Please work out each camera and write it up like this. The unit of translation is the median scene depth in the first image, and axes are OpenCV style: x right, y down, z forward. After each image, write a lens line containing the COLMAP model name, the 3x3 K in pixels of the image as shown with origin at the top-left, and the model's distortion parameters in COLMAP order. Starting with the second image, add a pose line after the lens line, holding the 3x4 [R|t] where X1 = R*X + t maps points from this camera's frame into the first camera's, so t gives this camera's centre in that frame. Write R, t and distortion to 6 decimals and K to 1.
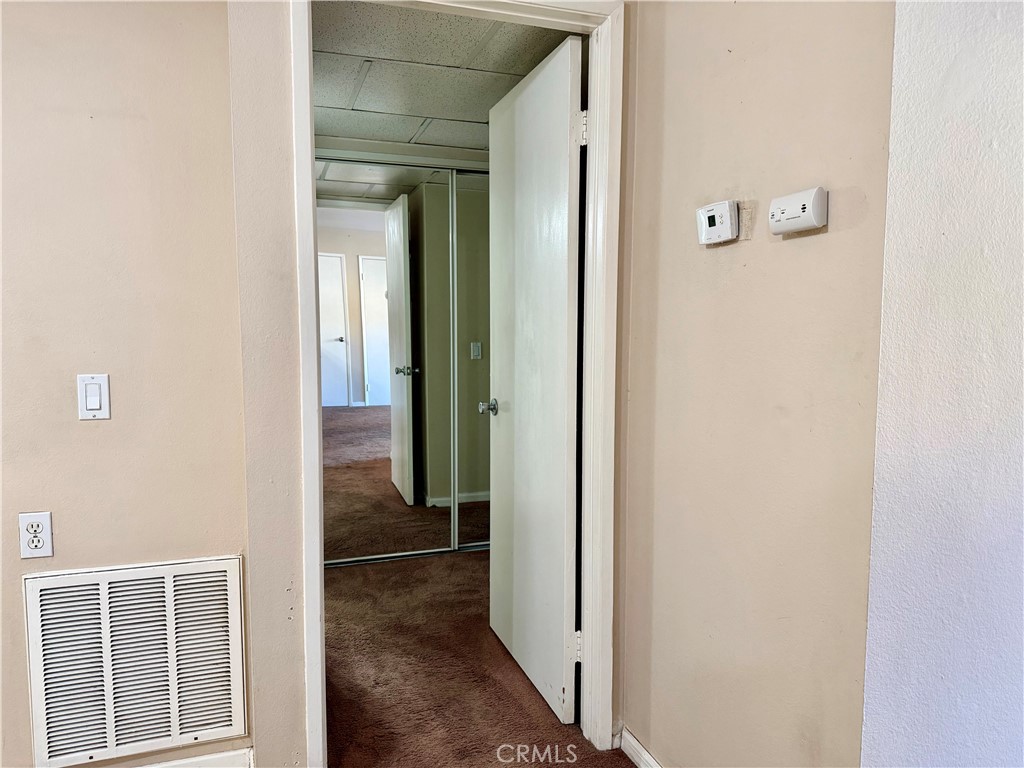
lens RADIAL K [[715.1, 0, 509.3], [0, 715.1, 387.1], [0, 0, 1]] dist [0.056334, -0.074405]
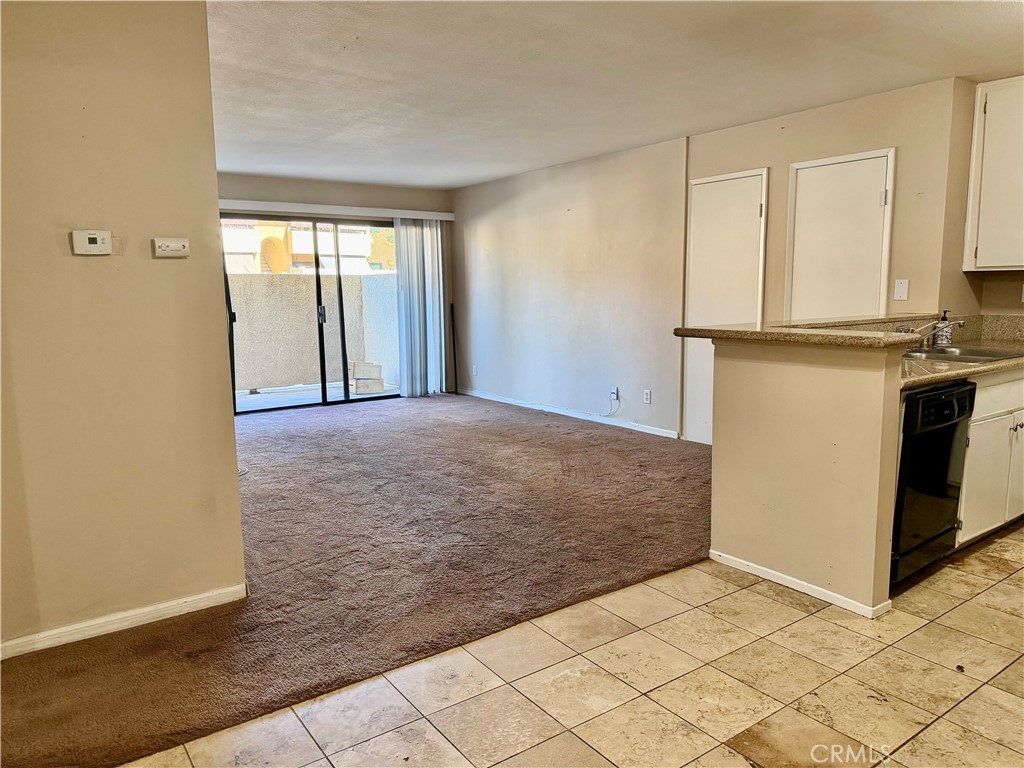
lens RADIAL K [[715.1, 0, 516.5], [0, 715.1, 380.2], [0, 0, 1]] dist [0.056334, -0.074405]
pose [[-0.300716, -0.128921, 0.944960, -1.285175], [0.103033, 0.980631, 0.166576, -0.080609], [-0.948132, 0.147454, -0.281608, 0.499447]]
